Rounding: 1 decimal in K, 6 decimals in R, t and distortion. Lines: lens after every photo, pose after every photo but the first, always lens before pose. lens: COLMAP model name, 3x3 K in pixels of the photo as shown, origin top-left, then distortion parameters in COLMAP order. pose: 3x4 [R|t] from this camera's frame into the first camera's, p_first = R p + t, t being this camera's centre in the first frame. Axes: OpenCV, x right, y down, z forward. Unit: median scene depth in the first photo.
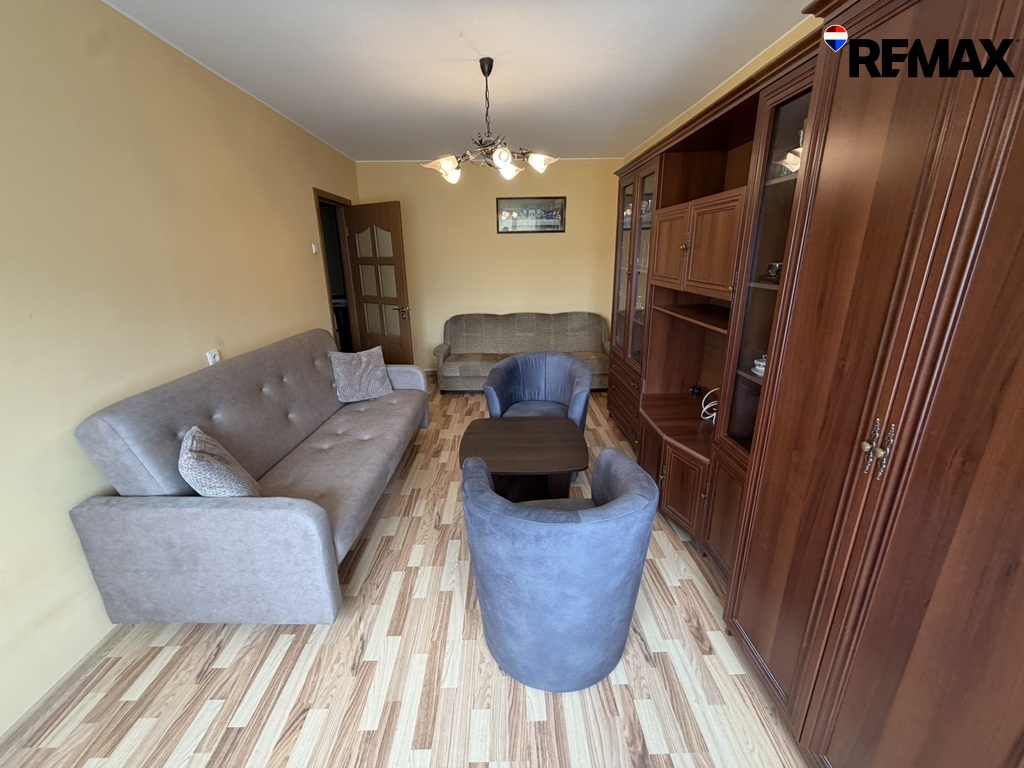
lens RADIAL K [[406.6, 0, 508.2], [0, 406.6, 385.0], [0, 0, 1]] dist [-0.002107, 0.000225]
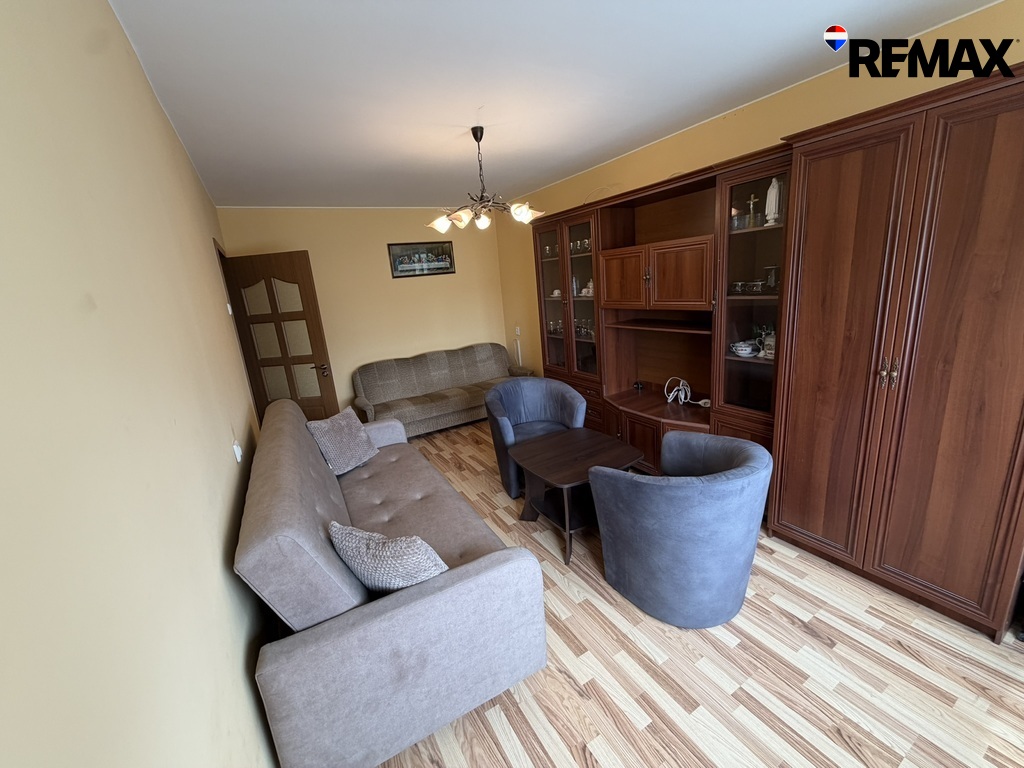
lens RADIAL K [[405.9, 0, 512.0], [0, 405.9, 384.0], [0, 0, 1]] dist [-0.000060, -0.000209]
pose [[0.870579, -0.183970, 0.456342, -0.814649], [0.223190, 0.974215, -0.033043, -0.066617], [-0.438496, 0.130617, 0.889191, 0.064039]]
